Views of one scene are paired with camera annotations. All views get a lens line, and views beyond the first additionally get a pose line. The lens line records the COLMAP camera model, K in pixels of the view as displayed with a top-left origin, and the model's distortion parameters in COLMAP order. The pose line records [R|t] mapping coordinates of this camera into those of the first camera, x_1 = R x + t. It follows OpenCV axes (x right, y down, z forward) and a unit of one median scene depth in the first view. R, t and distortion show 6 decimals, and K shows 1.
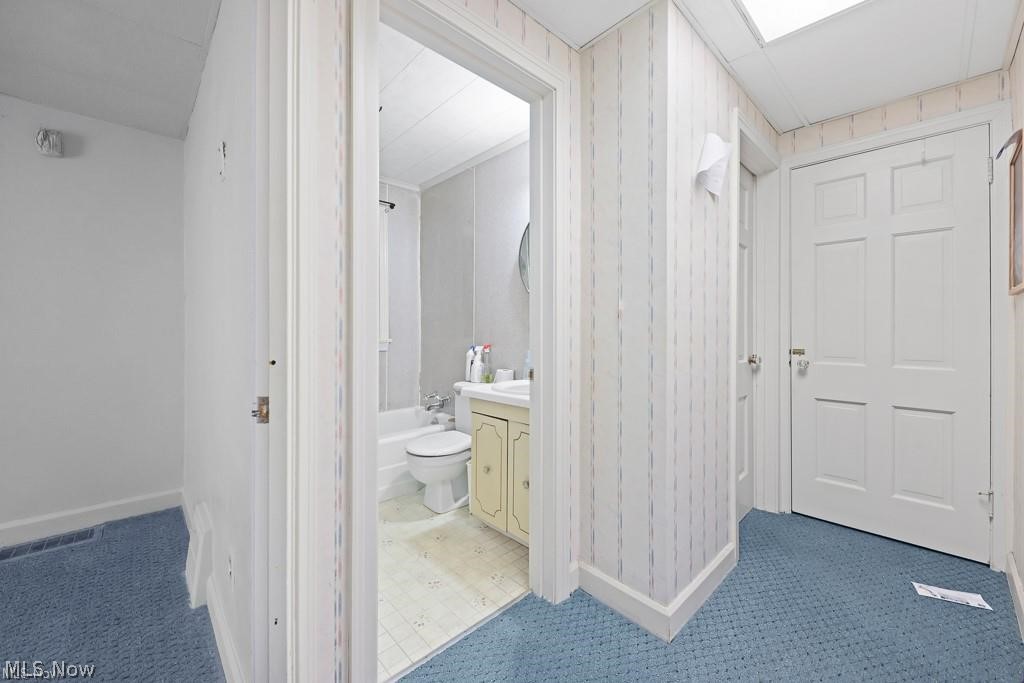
lens RADIAL K [[401.3, 0, 514.1], [0, 401.3, 331.1], [0, 0, 1]] dist [0.010370, -0.000512]
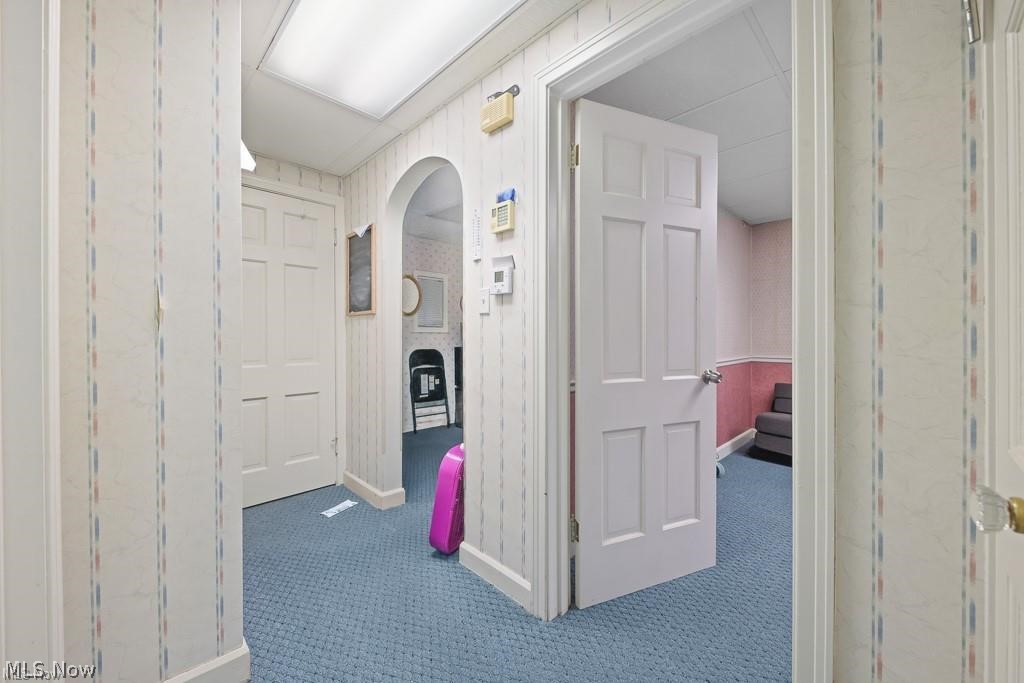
lens RADIAL K [[401.3, 0, 511.2], [0, 401.3, 340.0], [0, 0, 1]] dist [0.010370, -0.000512]
pose [[-0.011872, -0.008393, 0.999894, -0.421727], [0.005659, 0.999948, 0.008461, -0.000122], [-0.999914, 0.005759, -0.011824, 0.329790]]
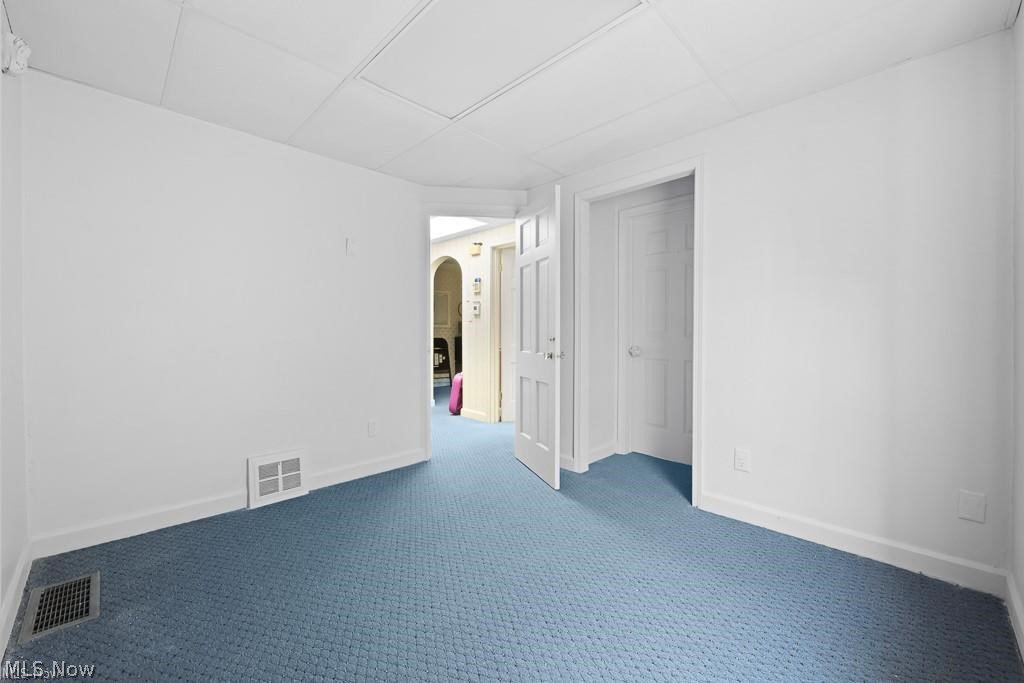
lens RADIAL K [[401.3, 0, 513.6], [0, 401.3, 334.3], [0, 0, 1]] dist [0.010370, -0.000512]
pose [[-0.034143, -0.007053, 0.999392, -2.217165], [0.004075, 0.999966, 0.007197, 0.014053], [-0.999409, 0.004318, -0.034113, 0.177857]]
